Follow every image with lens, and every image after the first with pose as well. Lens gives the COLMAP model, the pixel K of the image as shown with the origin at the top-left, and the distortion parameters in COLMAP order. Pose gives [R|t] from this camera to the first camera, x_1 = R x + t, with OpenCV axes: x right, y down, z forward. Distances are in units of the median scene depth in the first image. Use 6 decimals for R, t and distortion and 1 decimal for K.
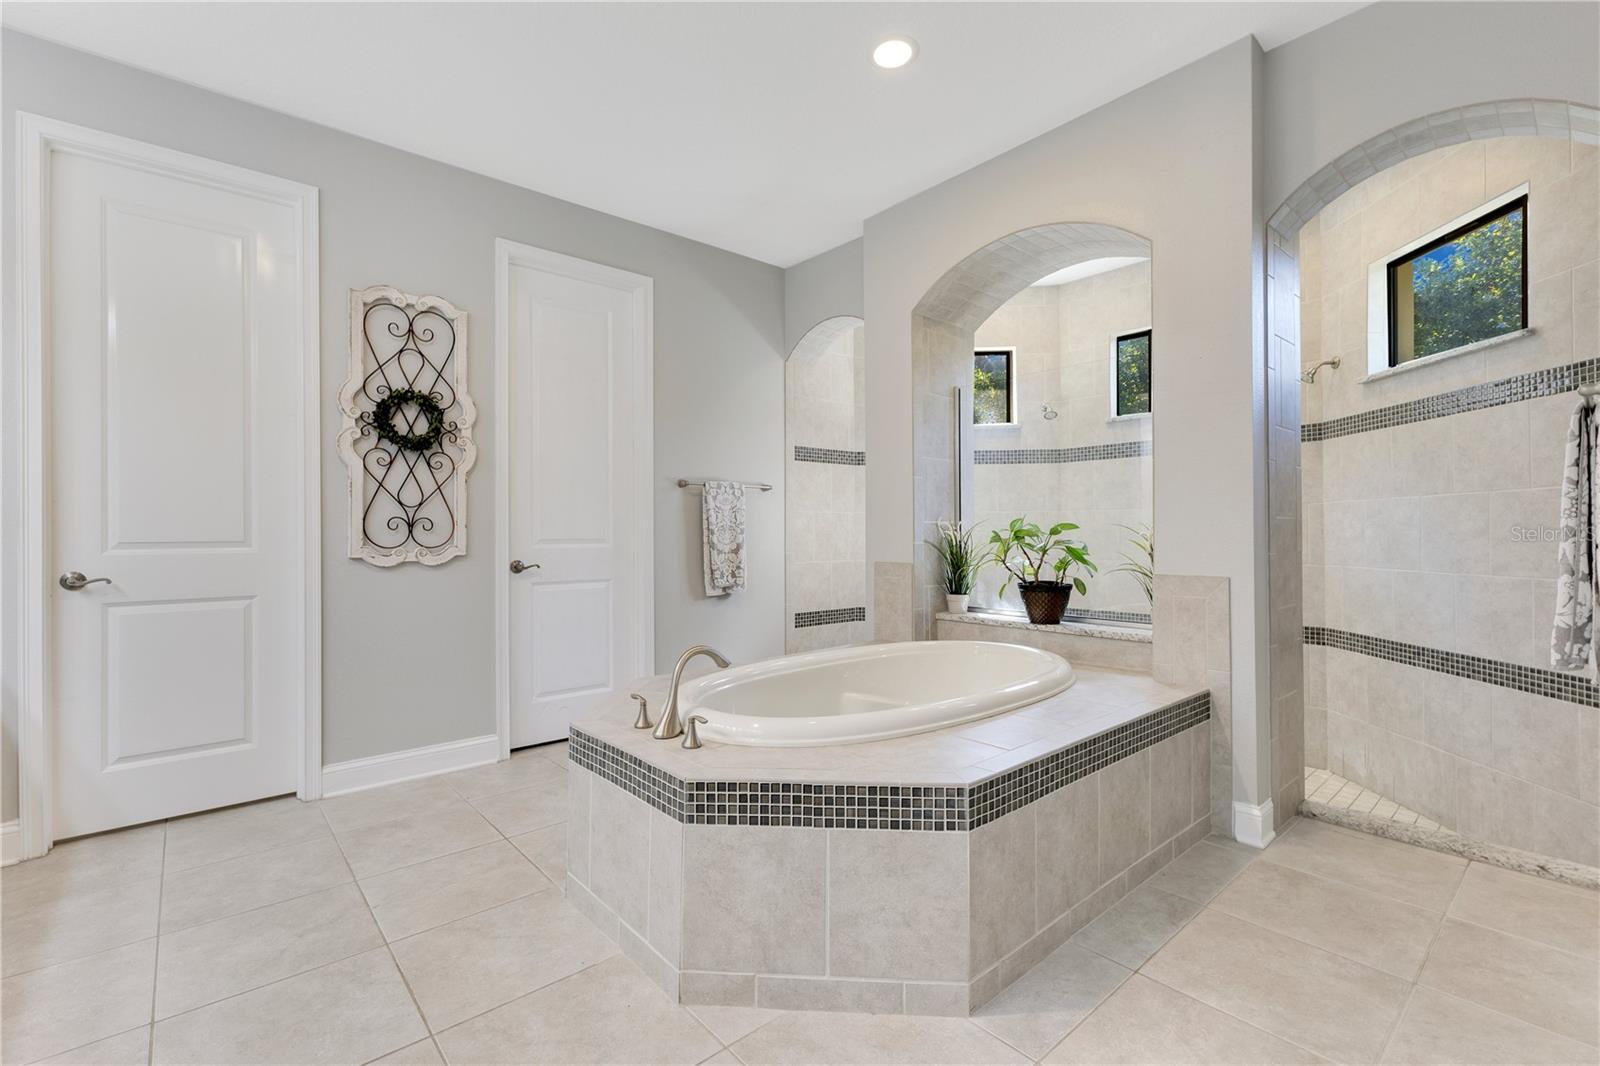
lens RADIAL K [[711.8, 0, 806.1], [0, 711.8, 528.4], [0, 0, 1]] dist [0.012937, -0.003717]
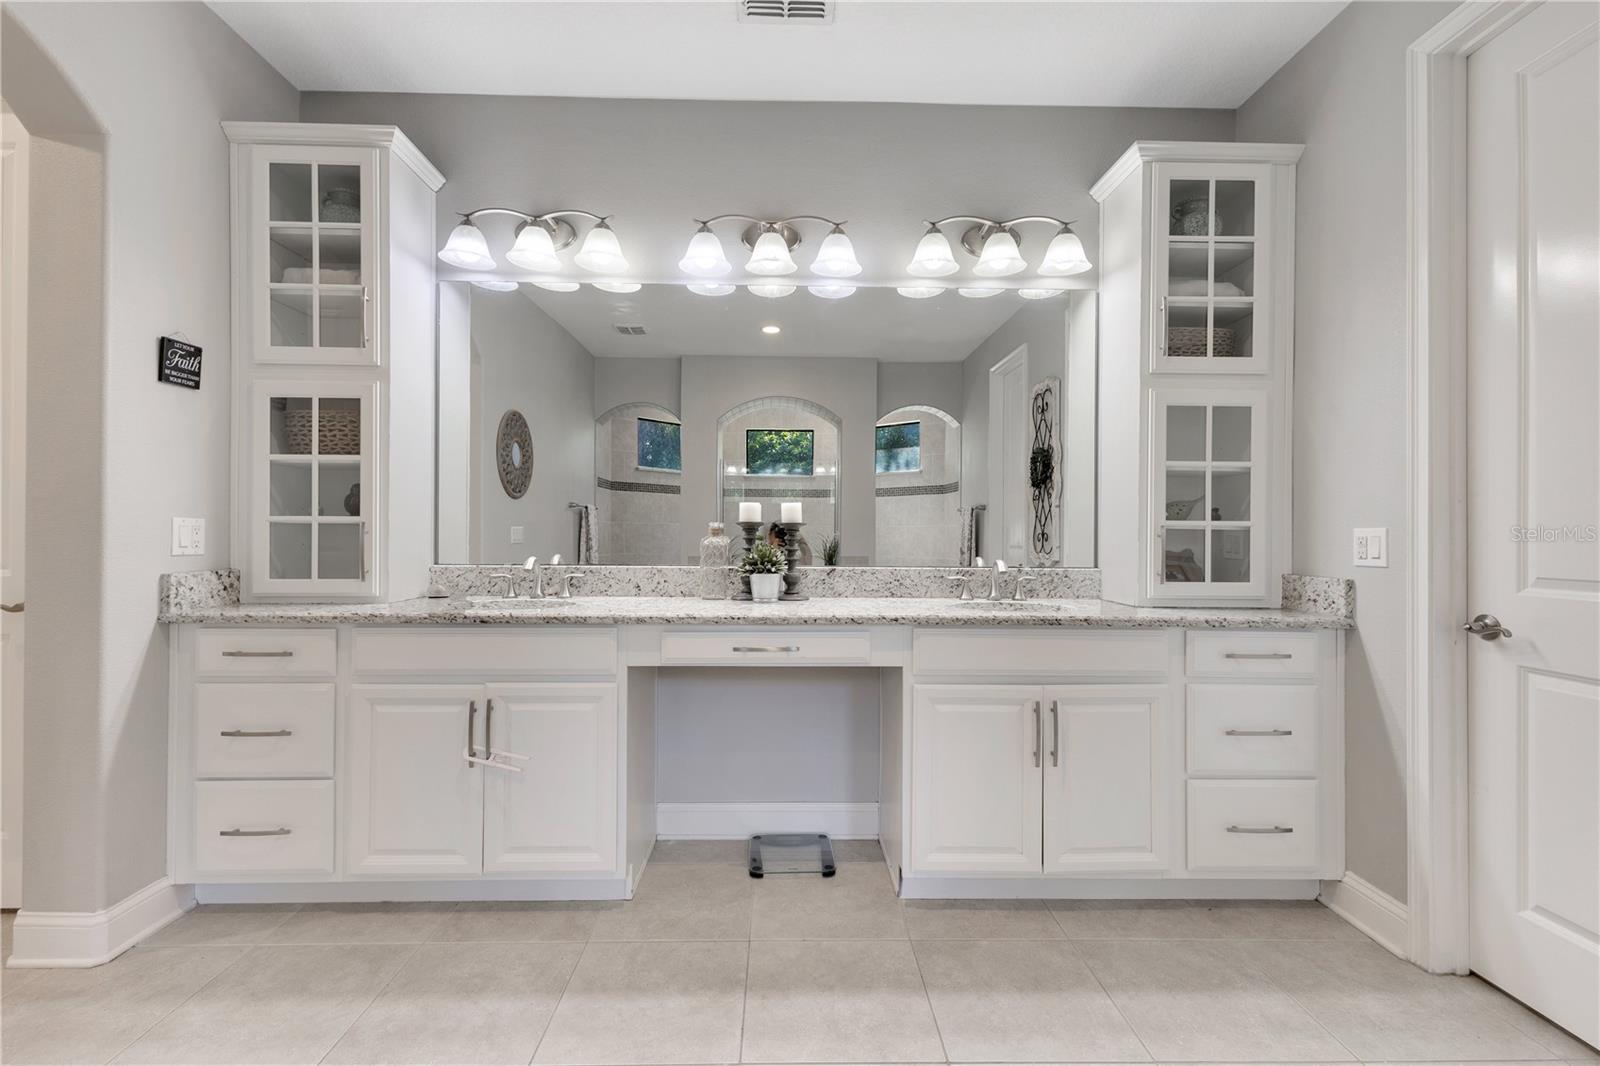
lens RADIAL K [[711.8, 0, 809.8], [0, 711.8, 537.6], [0, 0, 1]] dist [0.012937, -0.003717]
pose [[-0.636820, 0.005336, -0.770994, -0.022003], [0.001633, 0.999983, 0.005573, -0.017541], [0.771011, 0.002290, -0.636818, 0.736956]]
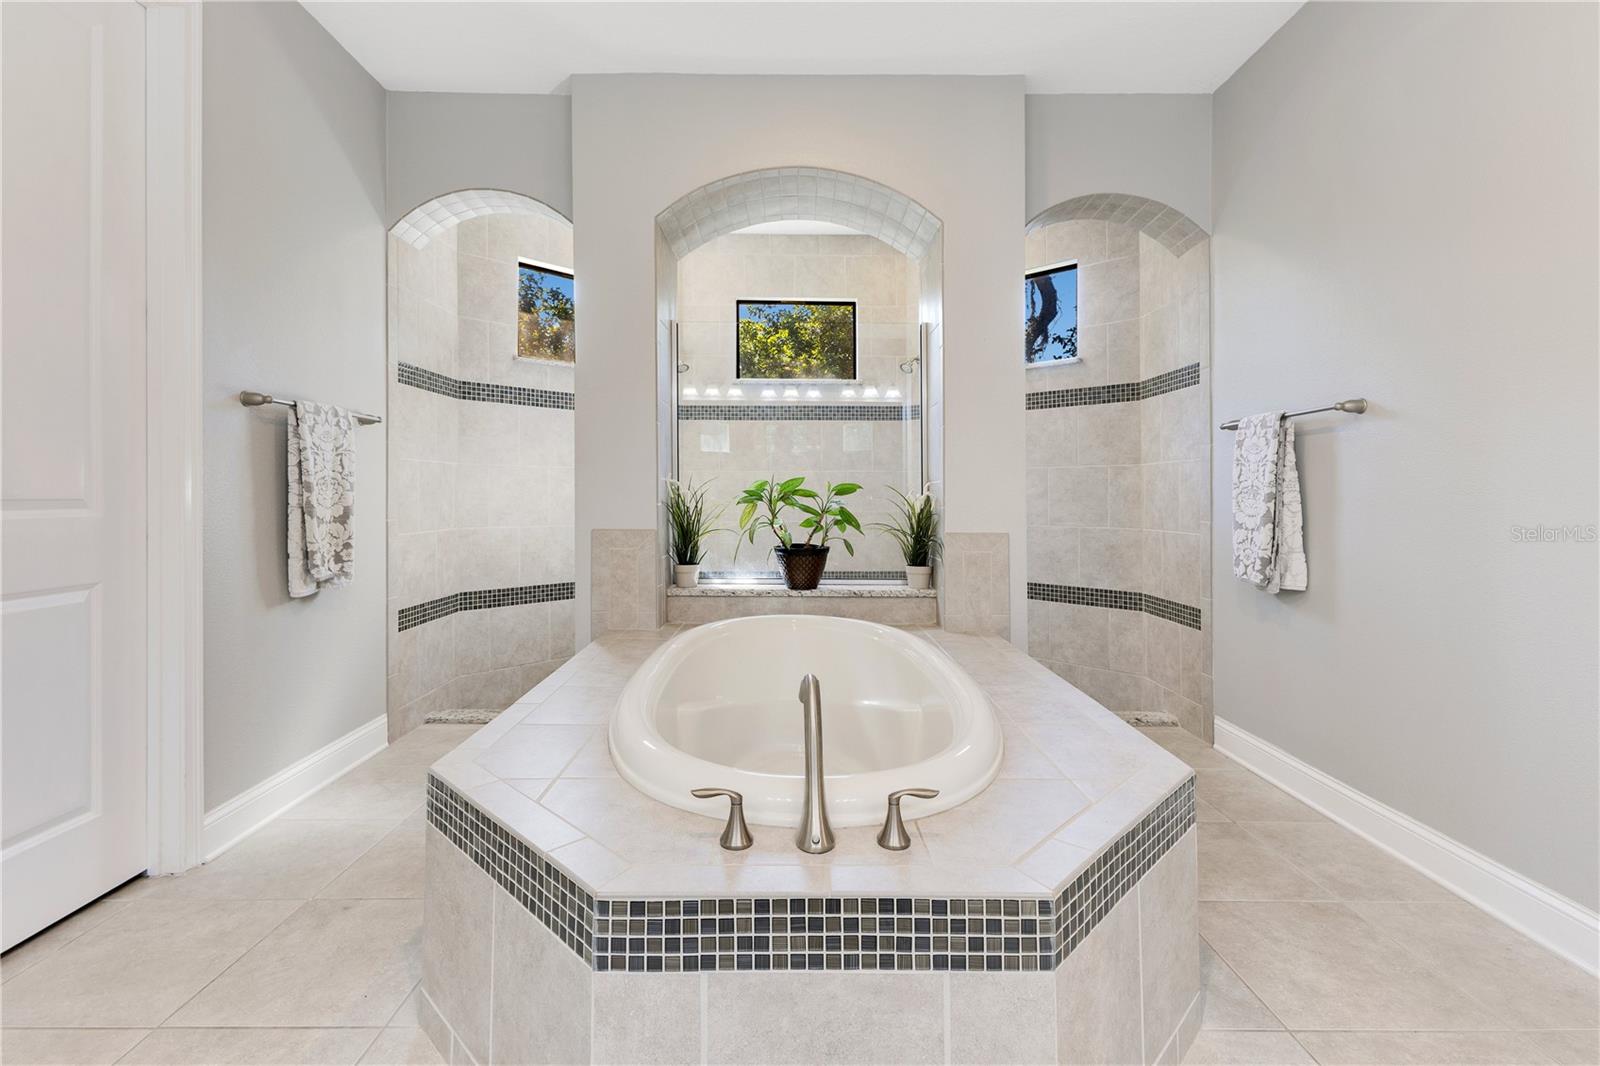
lens RADIAL K [[711.8, 0, 807.0], [0, 711.8, 489.2], [0, 0, 1]] dist [0.012937, -0.003717]
pose [[0.658095, 0.011578, 0.752846, -0.400947], [-0.011913, 0.999917, -0.004964, 0.006033], [-0.752840, -0.005702, 0.658178, 0.396156]]
